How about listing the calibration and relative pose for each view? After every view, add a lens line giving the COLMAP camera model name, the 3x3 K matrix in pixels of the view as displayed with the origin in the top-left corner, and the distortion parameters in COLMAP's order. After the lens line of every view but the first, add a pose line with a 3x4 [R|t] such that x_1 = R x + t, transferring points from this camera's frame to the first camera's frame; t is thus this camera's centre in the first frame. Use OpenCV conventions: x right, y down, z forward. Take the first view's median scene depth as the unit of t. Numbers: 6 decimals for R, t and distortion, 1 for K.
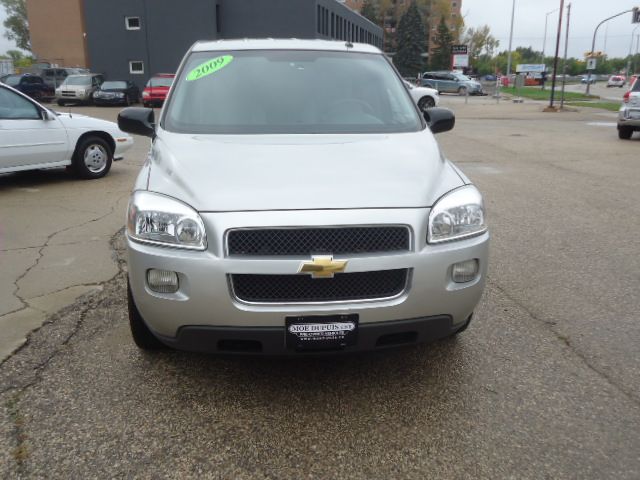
lens RADIAL K [[600.2, 0, 320.2], [0, 600.2, 240.6], [0, 0, 1]] dist [0.038744, 0.000000]
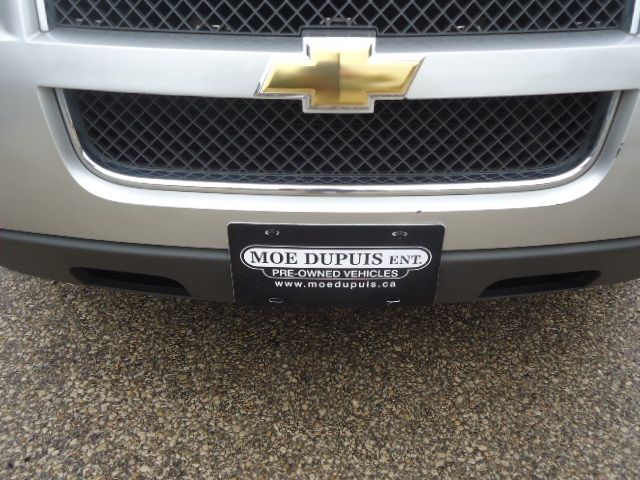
lens RADIAL K [[600.2, 0, 322.7], [0, 600.2, 240.1], [0, 0, 1]] dist [0.038744, 0.000000]
pose [[0.992427, 0.060598, -0.106844, 0.032627], [-0.030093, 0.963277, 0.266818, 0.041508], [0.119089, -0.261583, 0.957806, 0.665645]]
